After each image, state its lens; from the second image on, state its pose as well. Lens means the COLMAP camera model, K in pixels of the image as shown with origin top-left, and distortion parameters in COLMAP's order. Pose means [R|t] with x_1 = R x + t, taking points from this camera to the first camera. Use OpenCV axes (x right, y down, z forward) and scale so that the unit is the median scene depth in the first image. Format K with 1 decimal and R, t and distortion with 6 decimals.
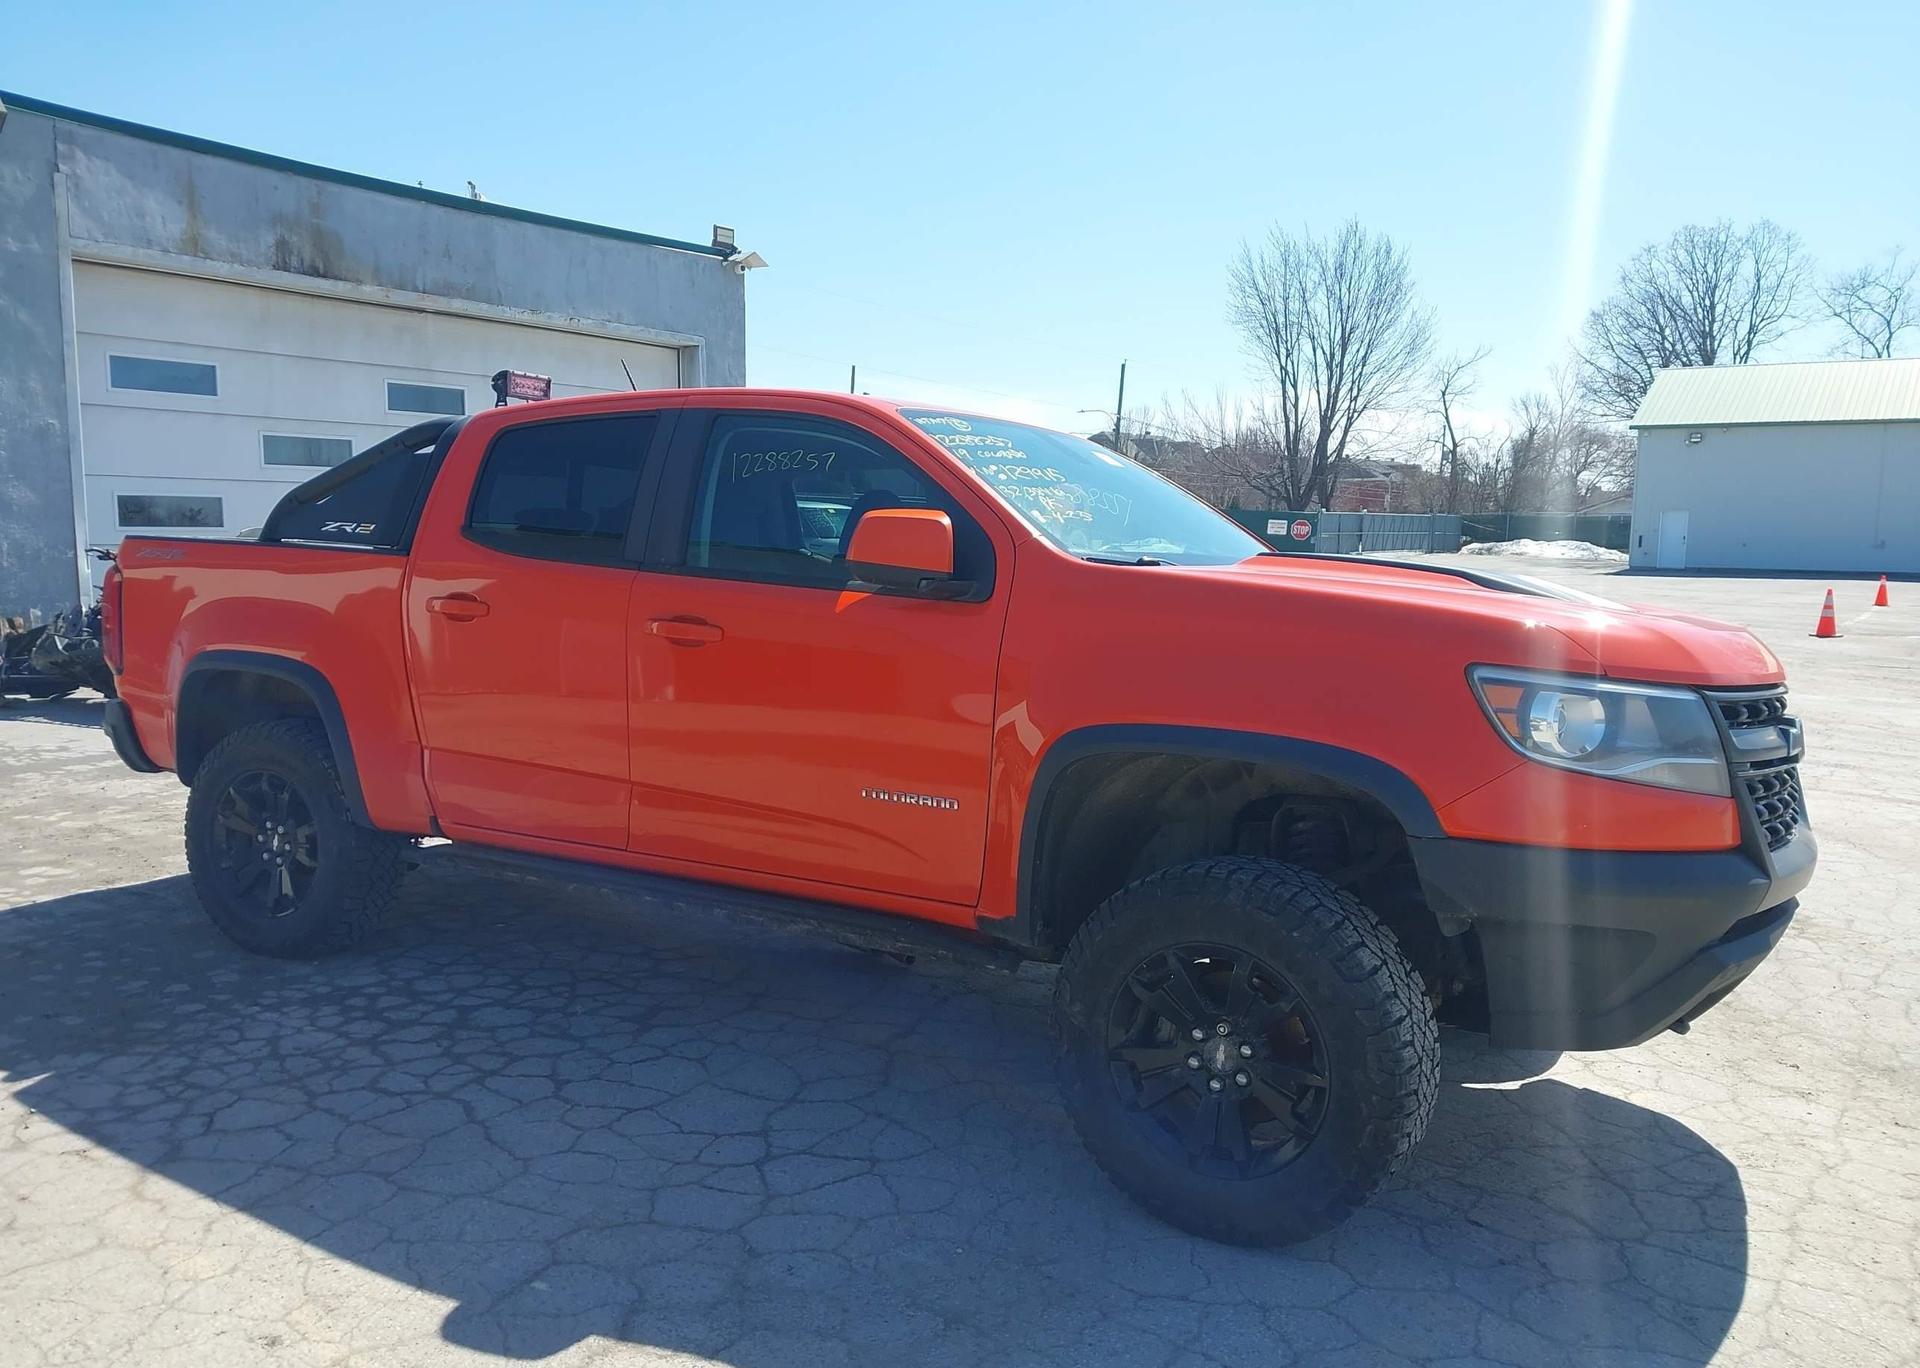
lens RADIAL K [[1506.8, 0, 931.1], [0, 1506.8, 708.8], [0, 0, 1]] dist [0.026358, -0.030971]
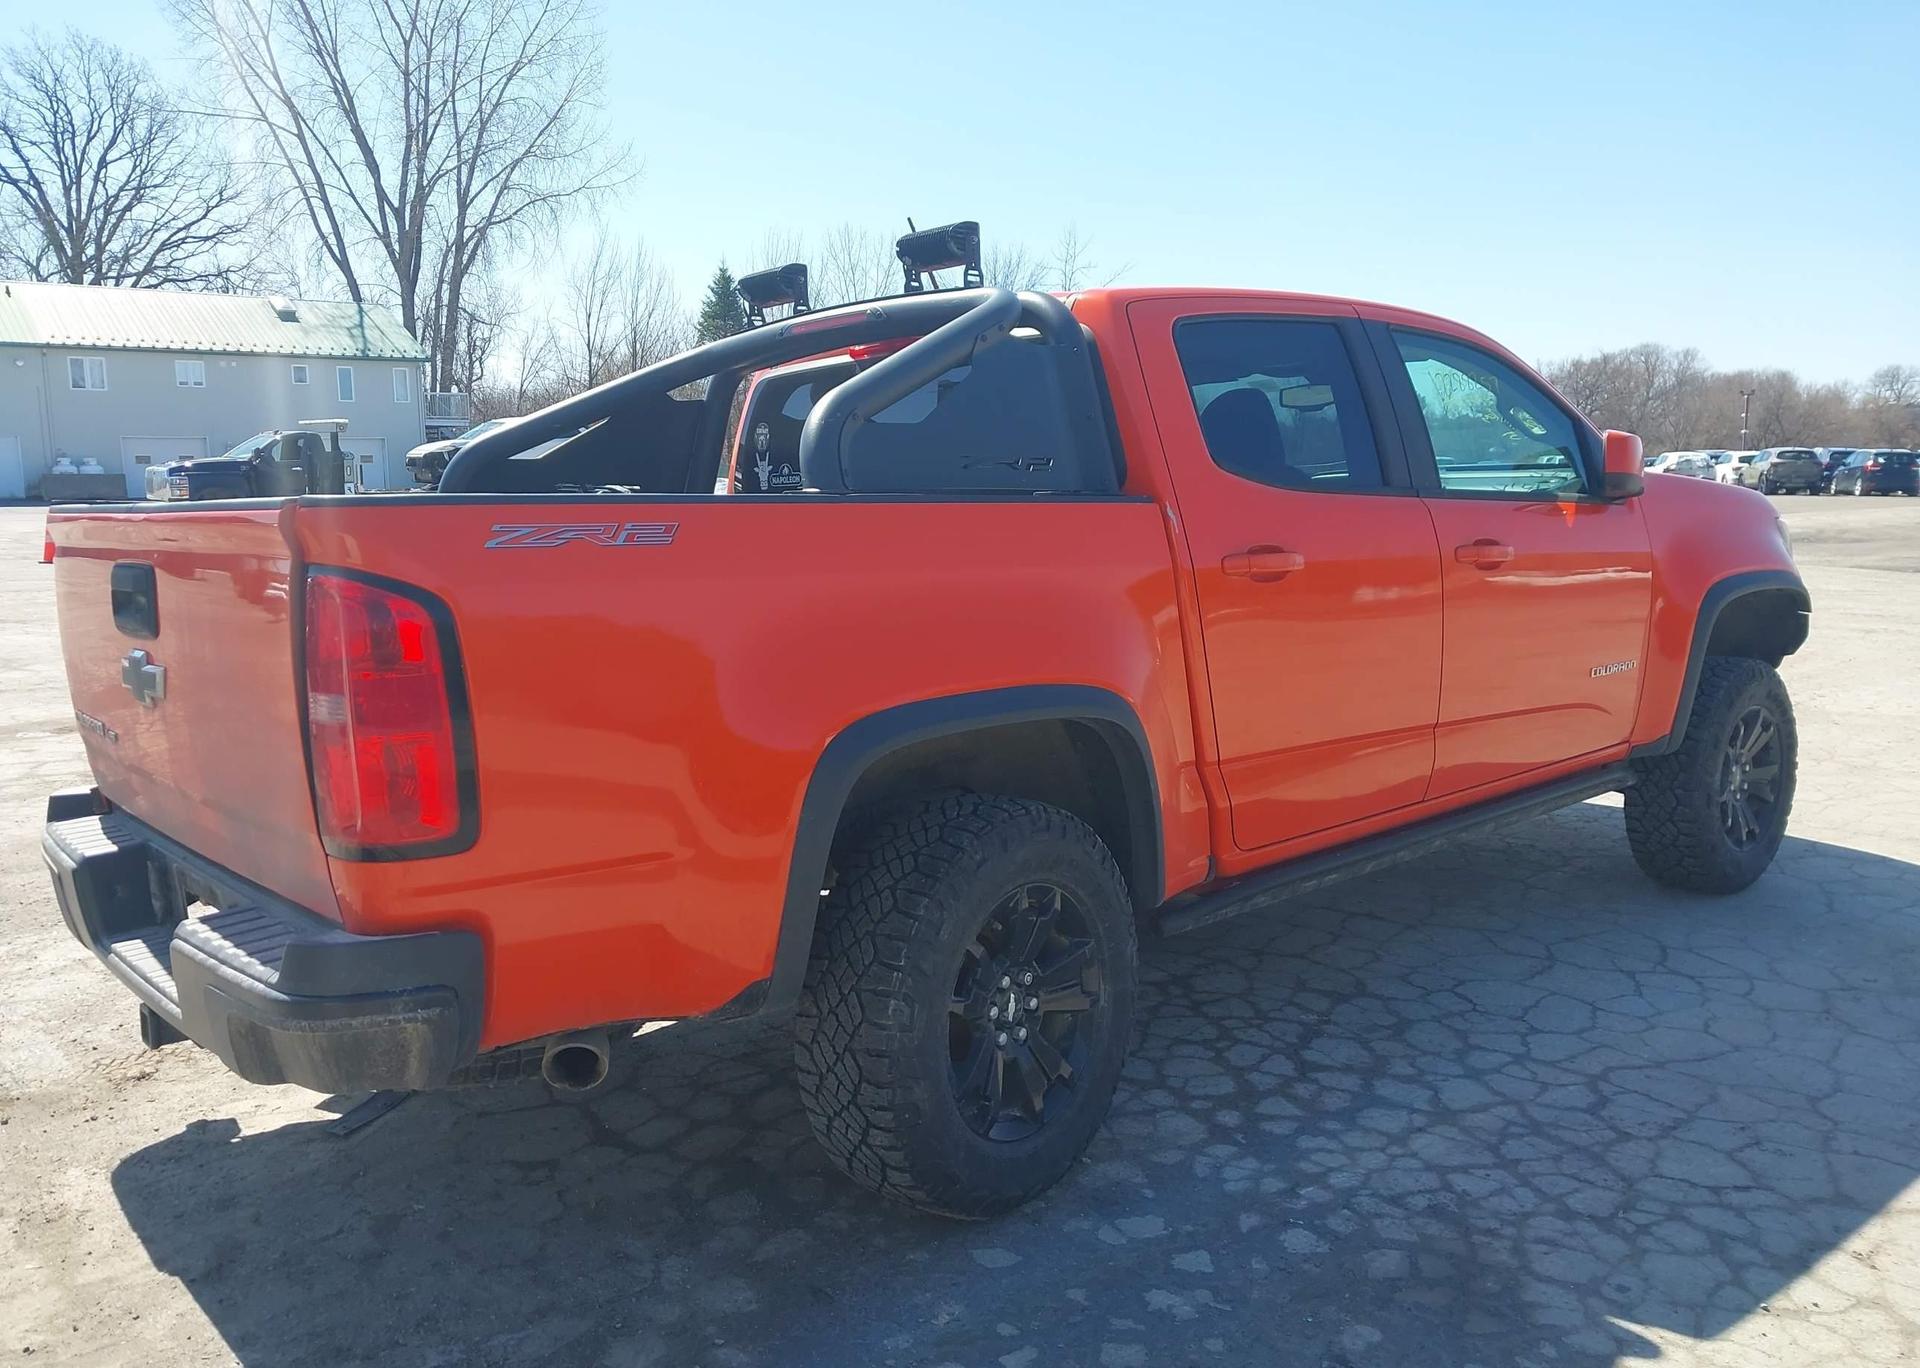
lens RADIAL K [[1506.8, 0, 953.5], [0, 1506.8, 691.6], [0, 0, 1]] dist [0.026358, -0.030971]
pose [[0.256204, -0.160206, 0.953254, -0.369697], [0.123439, 0.983518, 0.132116, -0.042291], [-0.958709, 0.083820, 0.271757, 0.324268]]
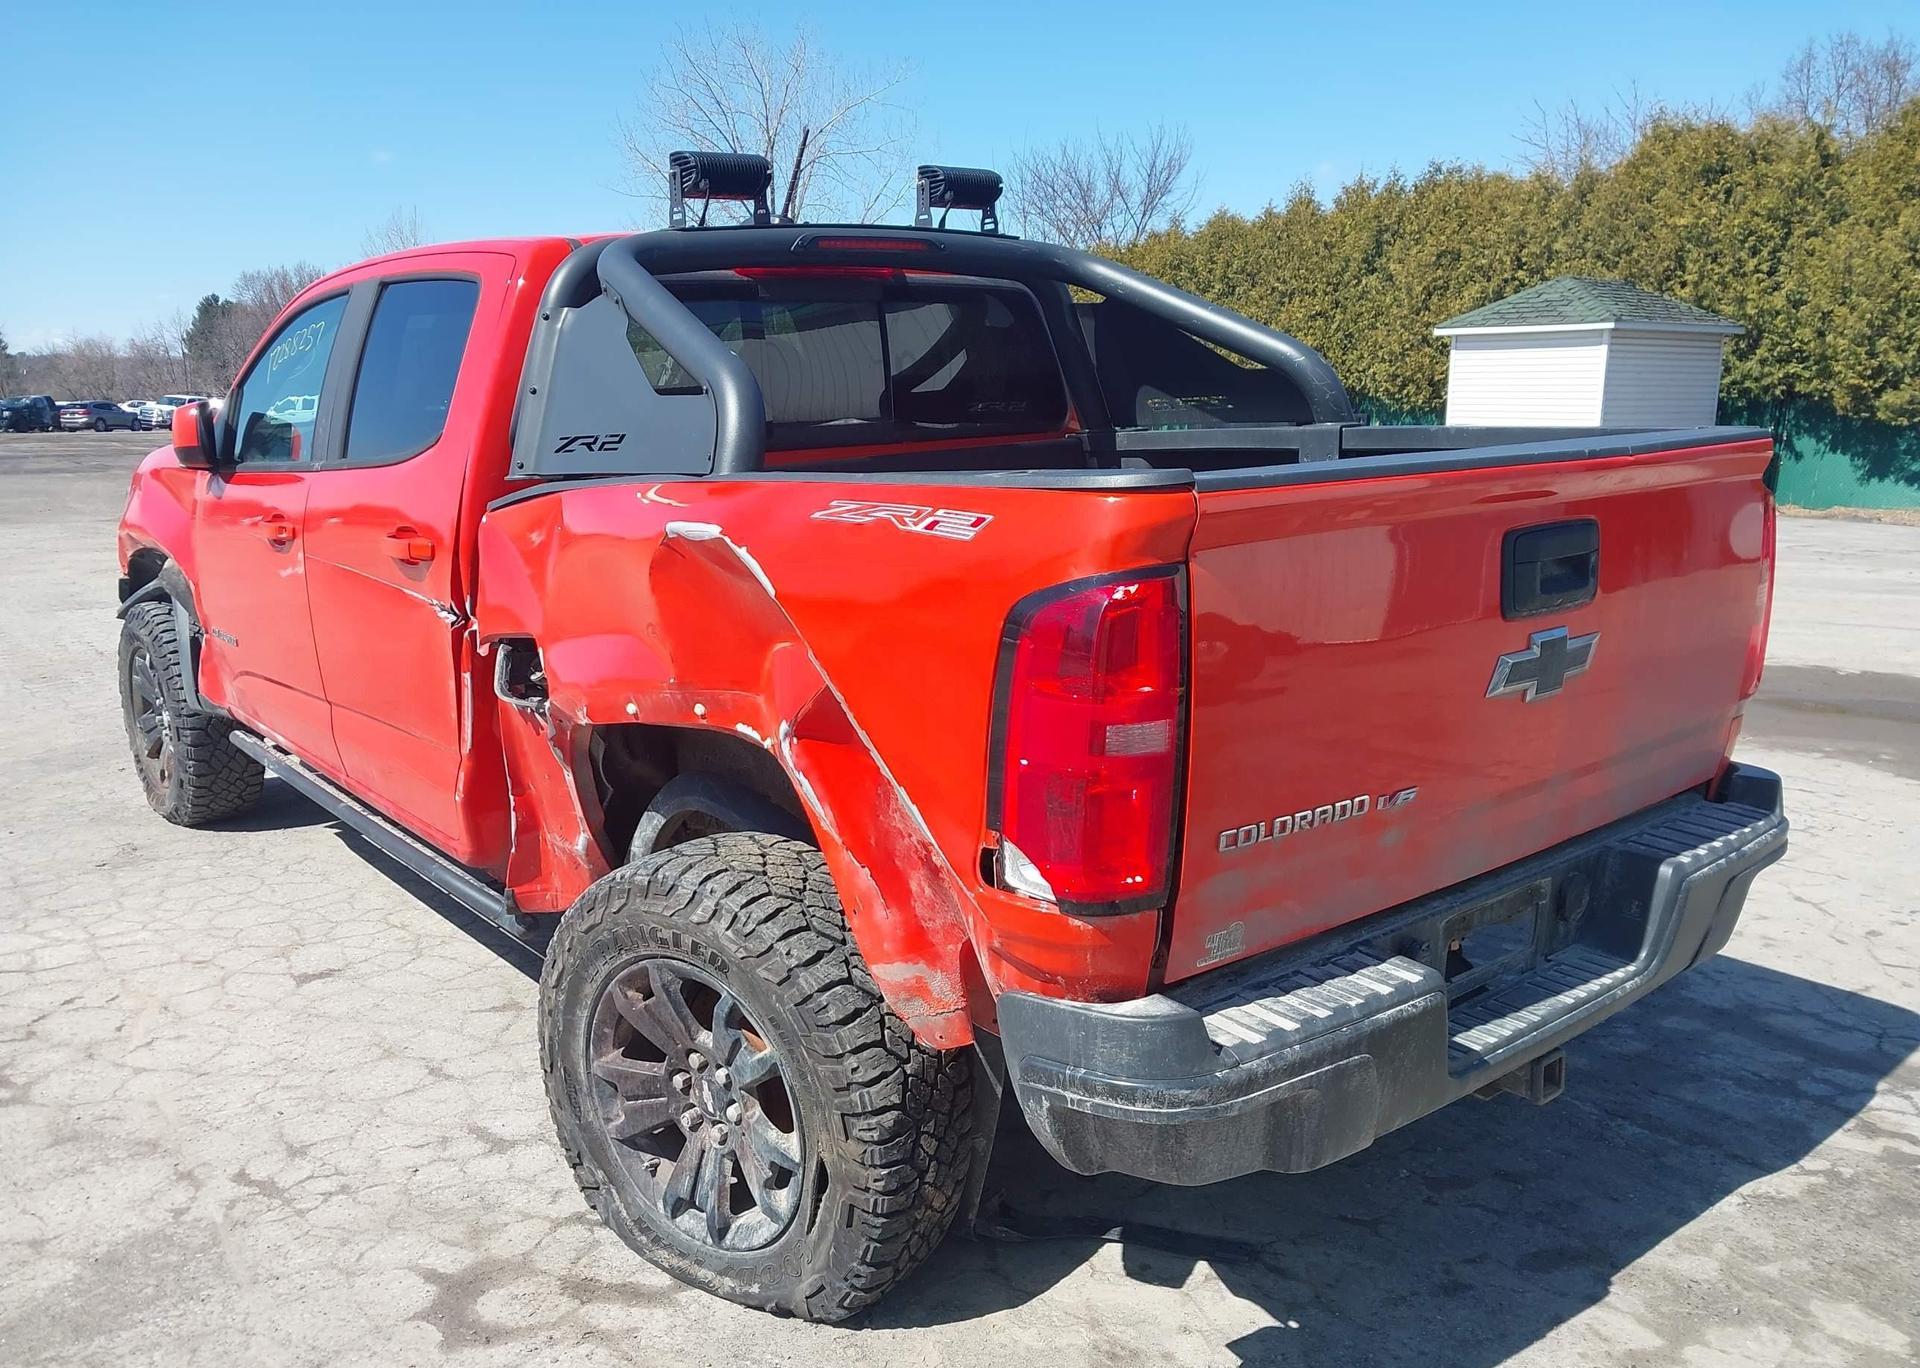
lens RADIAL K [[1506.8, 0, 932.5], [0, 1506.8, 708.6], [0, 0, 1]] dist [0.026358, -0.030971]
pose [[-0.954097, -0.071651, 0.290801, -0.185140], [0.023454, 0.950105, 0.311048, -0.079335], [-0.298579, 0.303590, -0.904811, 0.659051]]
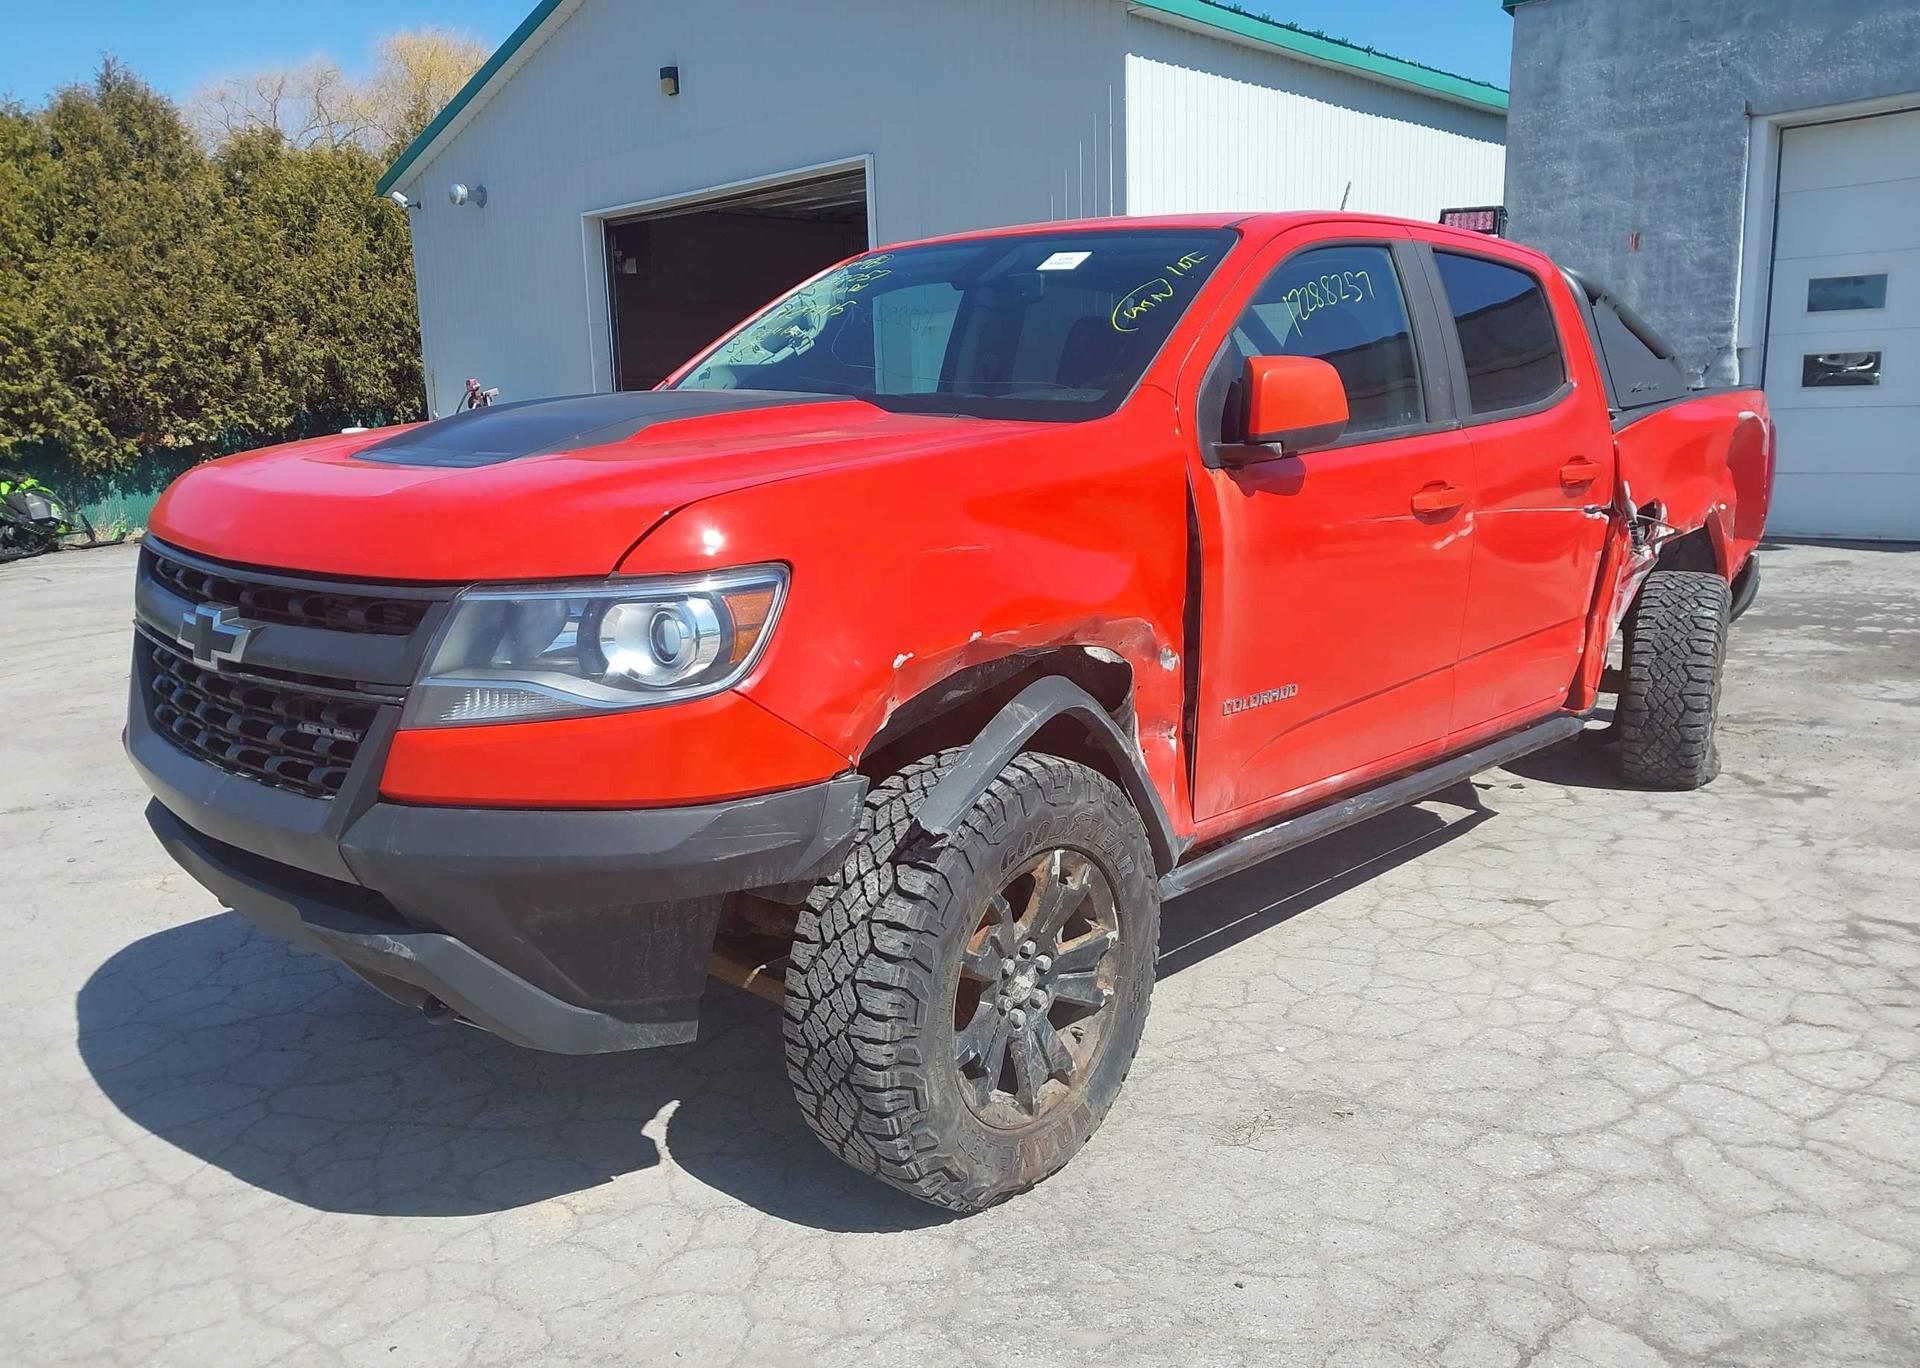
lens RADIAL K [[1506.8, 0, 957.7], [0, 1506.8, 717.5], [0, 0, 1]] dist [0.026358, -0.030971]
pose [[-0.153340, 0.187286, -0.970263, 0.314171], [-0.089680, 0.975186, 0.202409, -0.031847], [0.984096, 0.118051, -0.132739, 0.371684]]
